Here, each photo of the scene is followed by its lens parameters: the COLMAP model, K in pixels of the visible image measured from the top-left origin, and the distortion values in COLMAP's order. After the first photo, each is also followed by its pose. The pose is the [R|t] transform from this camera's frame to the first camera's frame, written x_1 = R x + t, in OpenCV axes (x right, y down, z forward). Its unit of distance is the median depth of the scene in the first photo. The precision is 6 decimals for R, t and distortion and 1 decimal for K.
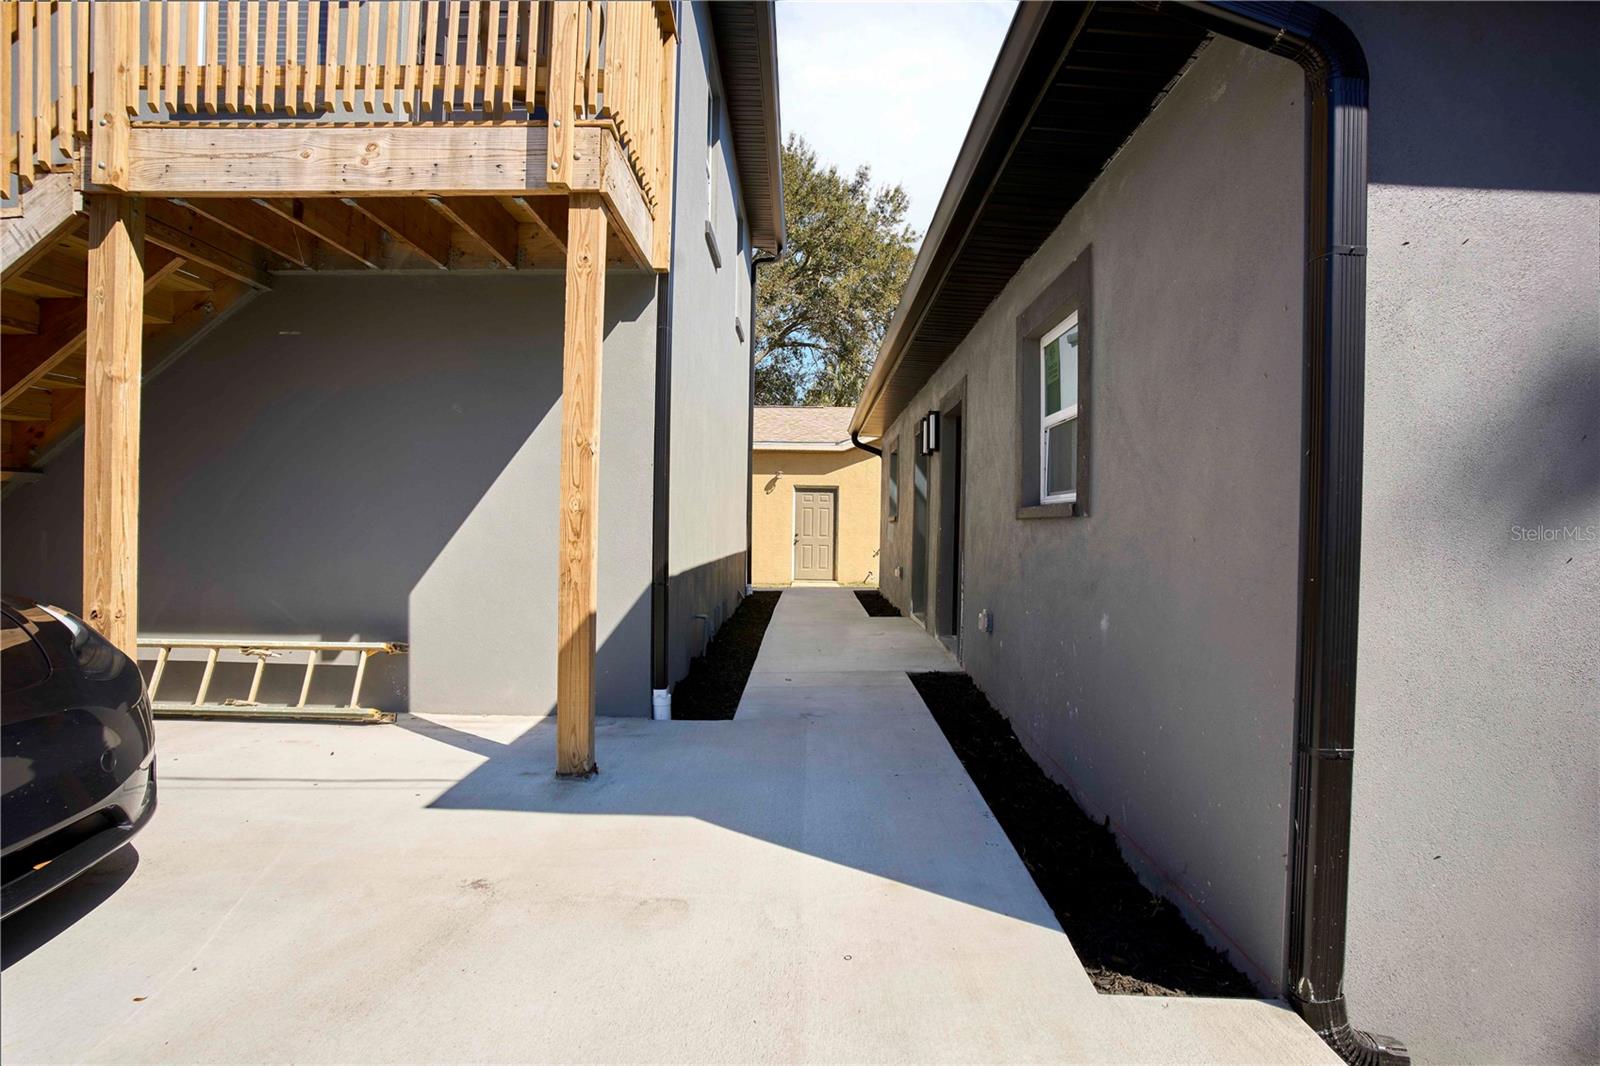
lens RADIAL K [[778.7, 0, 799.2], [0, 778.7, 534.3], [0, 0, 1]] dist [-0.088122, 0.044870]
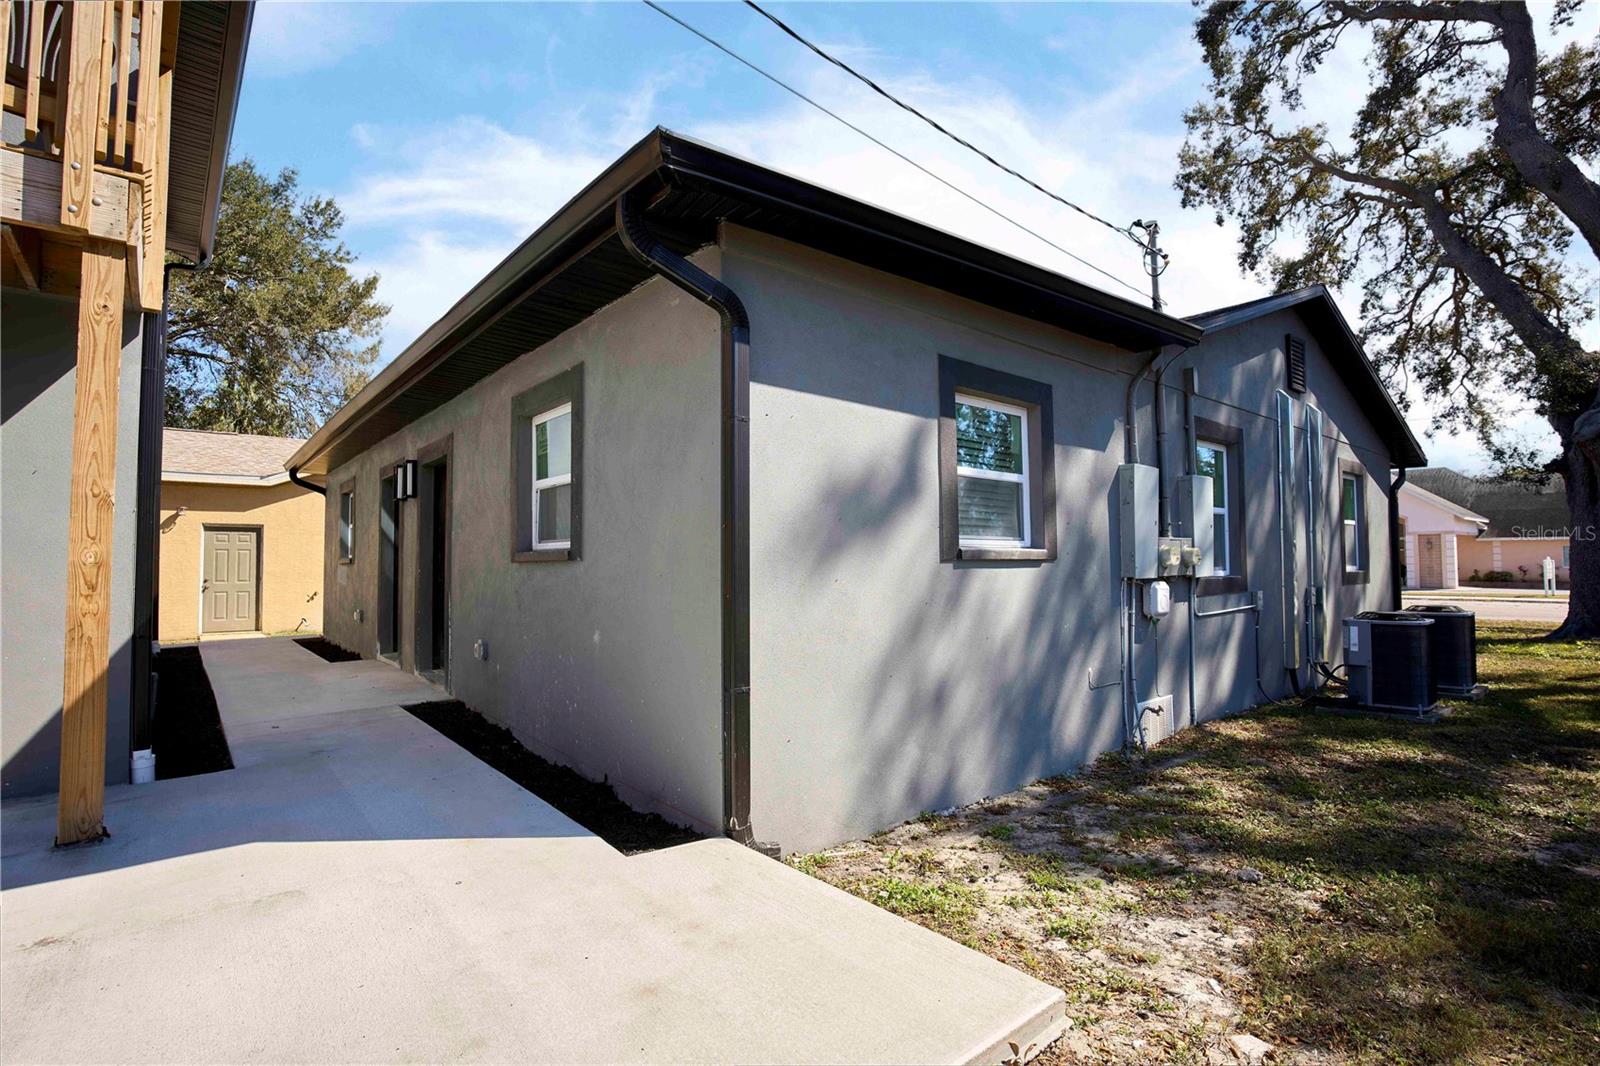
lens RADIAL K [[778.7, 0, 799.2], [0, 778.7, 534.3], [0, 0, 1]] dist [-0.088122, 0.044870]
pose [[0.759894, 0.004394, 0.650032, -0.169627], [0.026926, 0.998906, -0.038230, -0.005146], [-0.649489, 0.046554, 0.758944, -0.224963]]
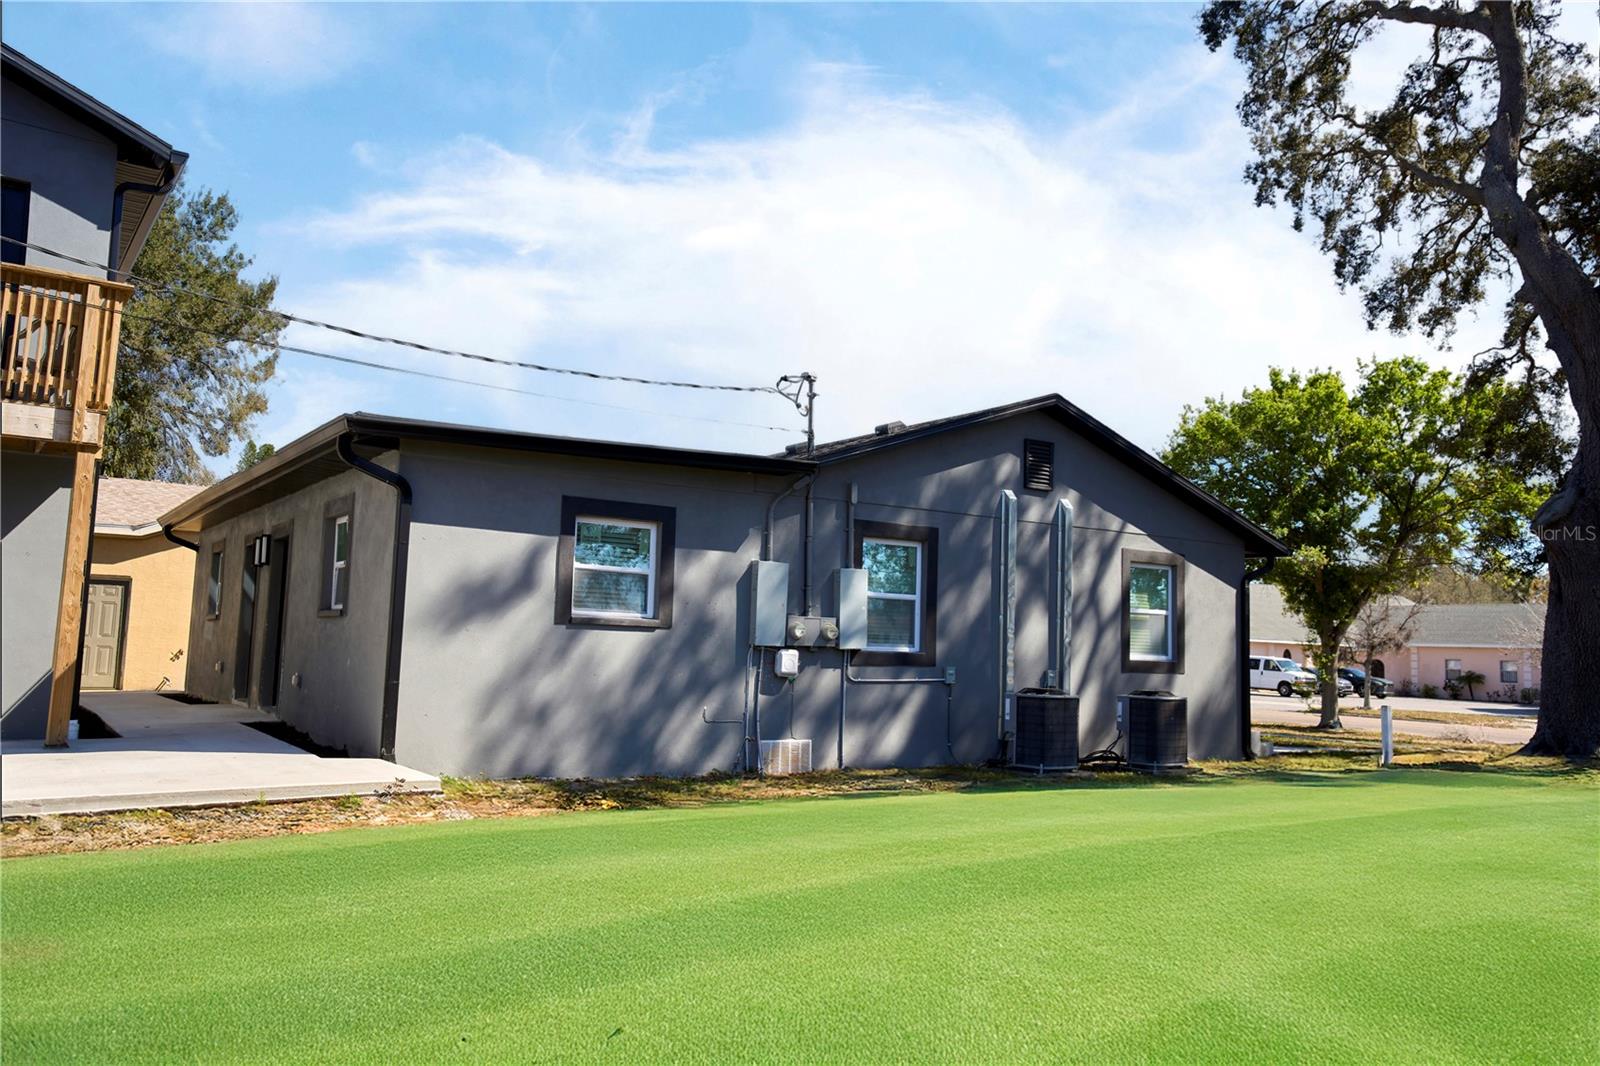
lens RADIAL K [[1215.6, 0, 800.0], [0, 1215.6, 533.0], [0, 0, 1]] dist [-0.034002, 0.109459]
pose [[0.821060, 0.065697, 0.567049, -0.414469], [-0.010283, 0.994896, -0.100378, 0.058197], [-0.570750, 0.076585, 0.817545, -1.990407]]
